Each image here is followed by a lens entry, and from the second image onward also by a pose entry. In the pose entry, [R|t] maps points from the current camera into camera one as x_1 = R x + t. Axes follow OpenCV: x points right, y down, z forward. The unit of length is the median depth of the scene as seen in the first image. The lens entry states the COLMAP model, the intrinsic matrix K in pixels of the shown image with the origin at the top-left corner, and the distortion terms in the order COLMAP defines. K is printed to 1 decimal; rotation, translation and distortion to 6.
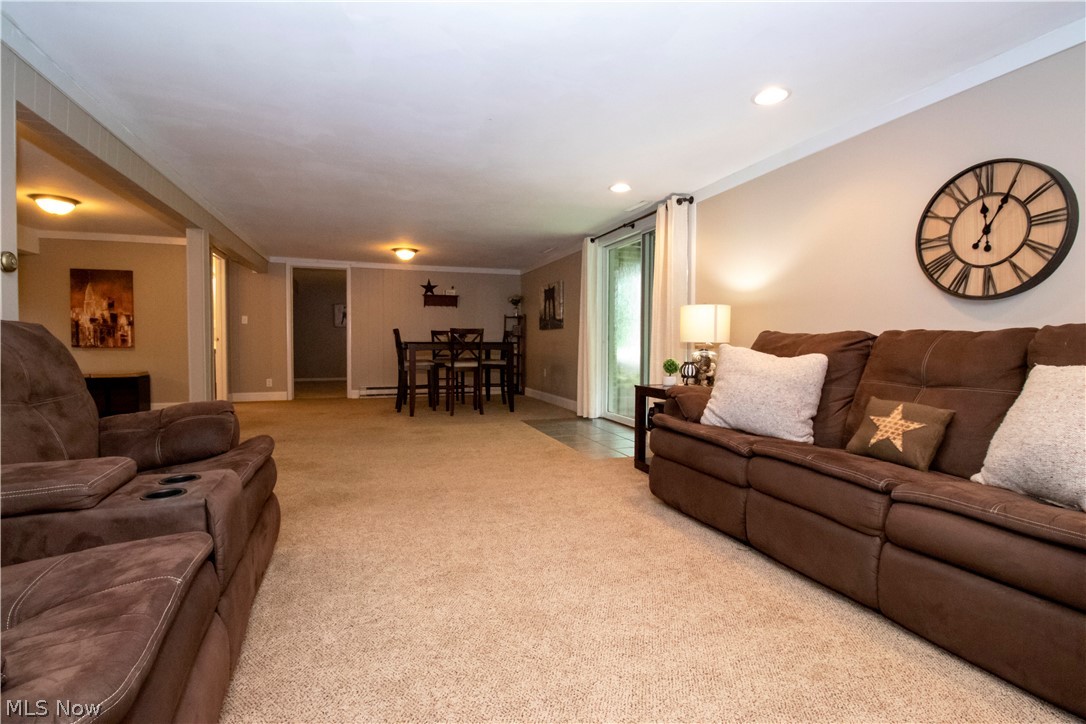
lens RADIAL K [[501.0, 0, 541.1], [0, 501.0, 357.3], [0, 0, 1]] dist [-0.001525, -0.011582]
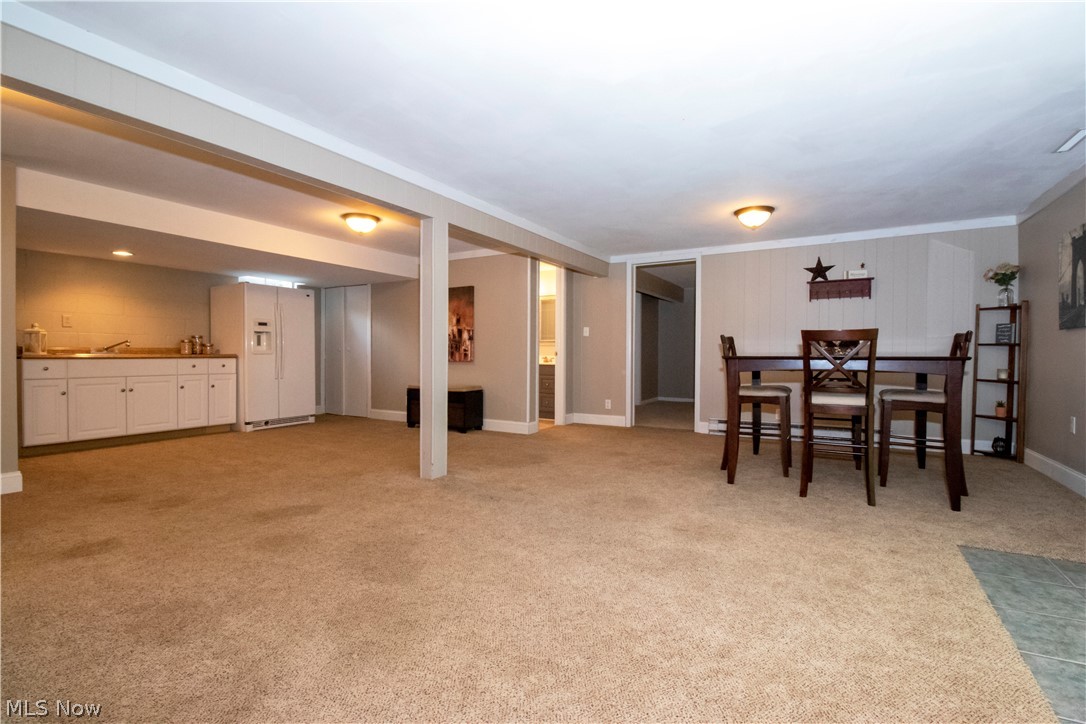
lens RADIAL K [[501.0, 0, 541.1], [0, 501.0, 357.3], [0, 0, 1]] dist [-0.001525, -0.011582]
pose [[0.641202, 0.001642, -0.767370, 0.042385], [-0.022320, 0.999615, -0.016512, -0.012784], [0.767047, 0.027715, 0.640992, 0.383428]]
